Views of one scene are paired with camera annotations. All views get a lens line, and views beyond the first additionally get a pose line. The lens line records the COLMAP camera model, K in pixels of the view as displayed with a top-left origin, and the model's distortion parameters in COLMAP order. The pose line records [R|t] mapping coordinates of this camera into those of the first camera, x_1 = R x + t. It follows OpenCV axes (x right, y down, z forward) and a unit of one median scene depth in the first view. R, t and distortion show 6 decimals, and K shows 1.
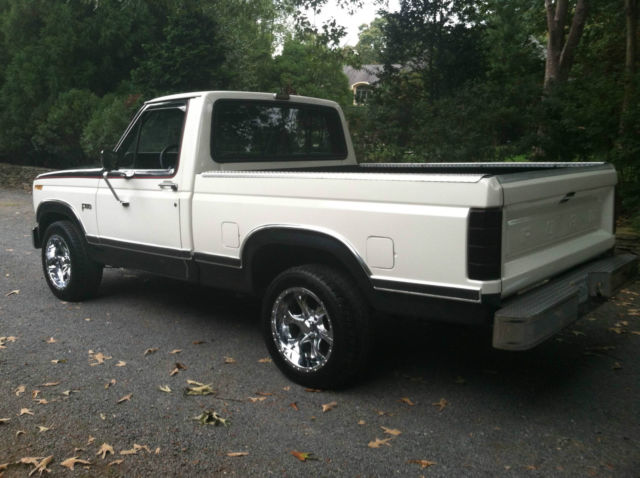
lens RADIAL K [[591.7, 0, 320.0], [0, 591.7, 239.0], [0, 0, 1]] dist [0.082616, -0.170970]
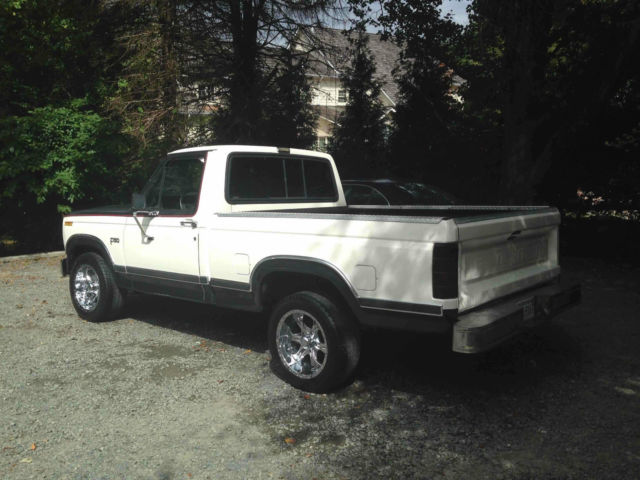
lens RADIAL K [[591.7, 0, 320.0], [0, 591.7, 240.0], [0, 0, 1]] dist [0.082616, -0.170970]
pose [[0.999828, 0.004076, 0.018094, -0.013530], [-0.003086, 0.998512, -0.054454, 0.008634], [-0.018289, 0.054389, 0.998352, -0.200236]]
